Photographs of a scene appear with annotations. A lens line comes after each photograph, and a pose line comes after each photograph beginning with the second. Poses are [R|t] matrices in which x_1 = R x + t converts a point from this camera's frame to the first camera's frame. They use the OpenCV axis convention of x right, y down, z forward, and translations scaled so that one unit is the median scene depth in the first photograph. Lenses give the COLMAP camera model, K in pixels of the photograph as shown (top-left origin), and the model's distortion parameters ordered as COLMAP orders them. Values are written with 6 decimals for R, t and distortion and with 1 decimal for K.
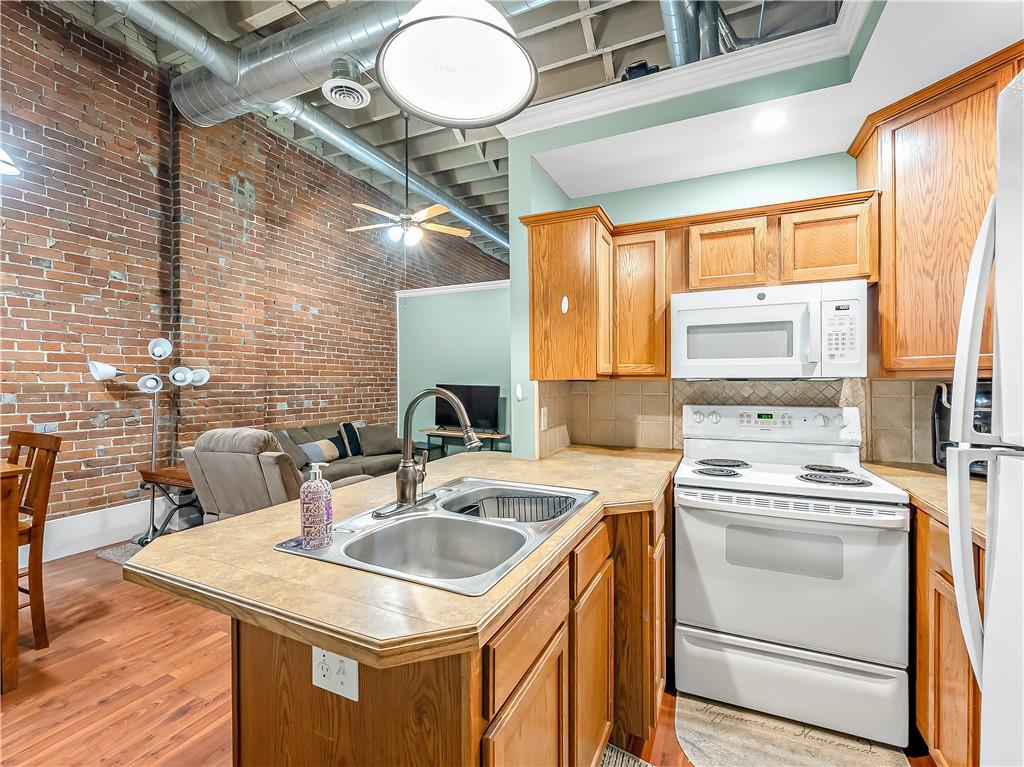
lens RADIAL K [[453.3, 0, 513.2], [0, 453.3, 381.1], [0, 0, 1]] dist [0.000921, -0.000750]
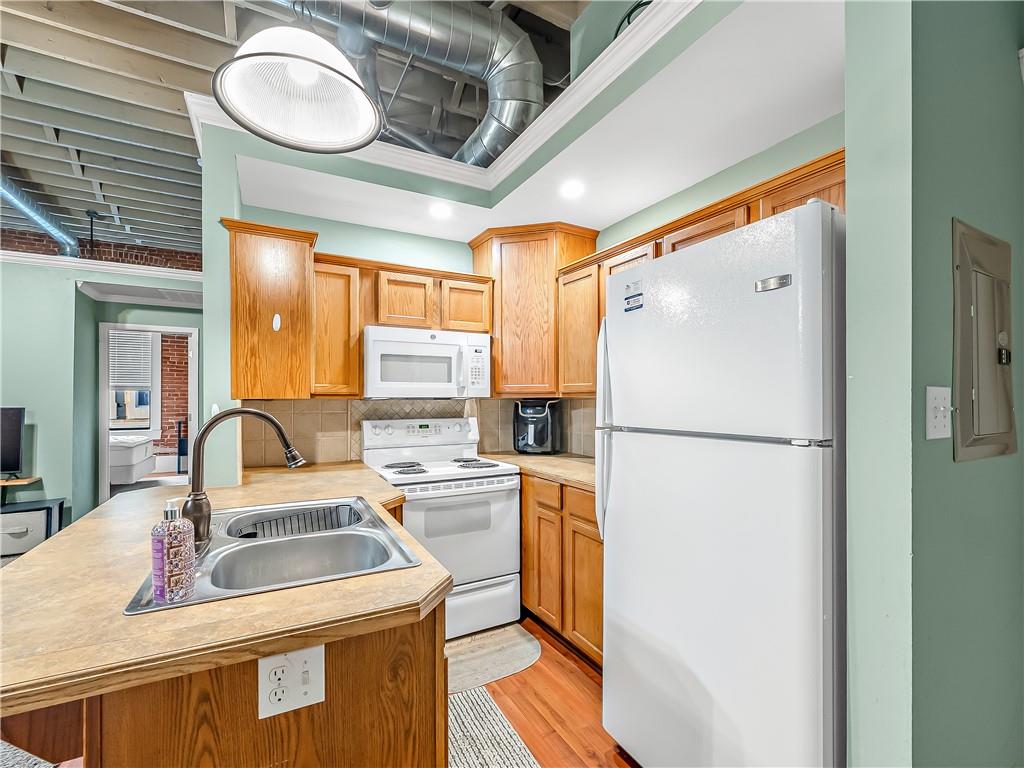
lens RADIAL K [[459.2, 0, 509.3], [0, 459.2, 393.4], [0, 0, 1]] dist [0.004575, -0.000052]
pose [[0.605466, 0.009457, 0.795815, -0.365192], [0.001684, 0.999912, -0.013164, -0.000721], [-0.795869, 0.009310, 0.605397, -0.004083]]
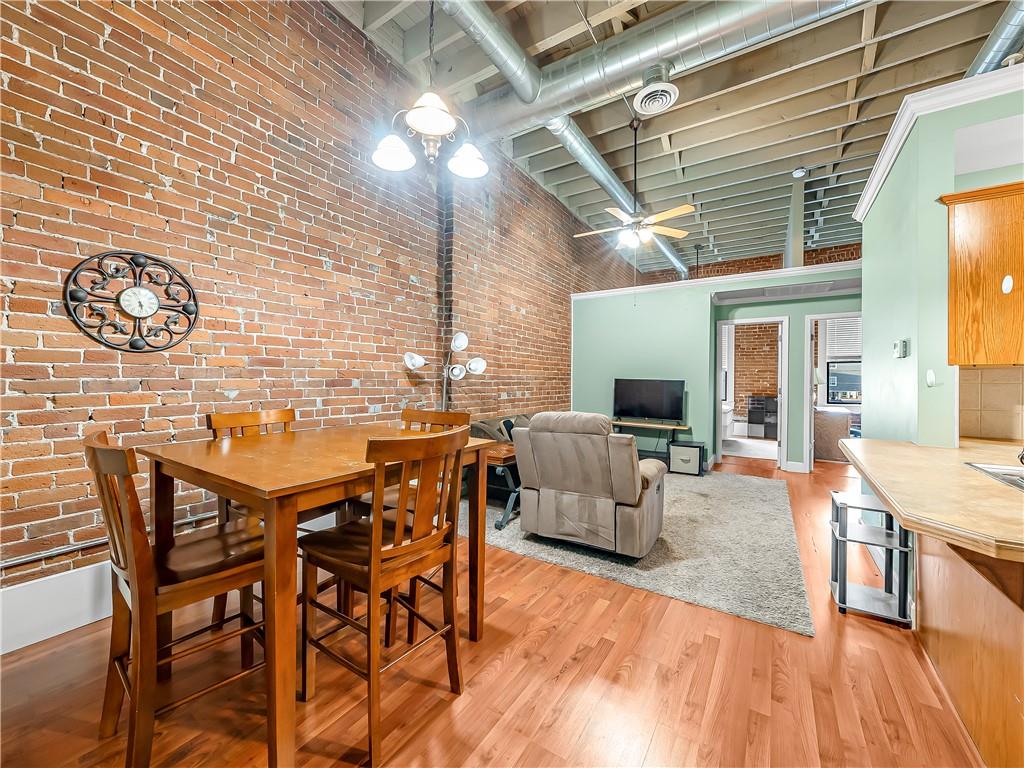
lens RADIAL K [[402.6, 0, 511.4], [0, 402.6, 382.0], [0, 0, 1]] dist [-0.000014, 0.000219]
pose [[0.989250, 0.009366, -0.145937, -0.760529], [-0.008997, 0.999954, 0.003185, 0.039128], [0.145960, -0.001838, 0.989289, 0.026300]]
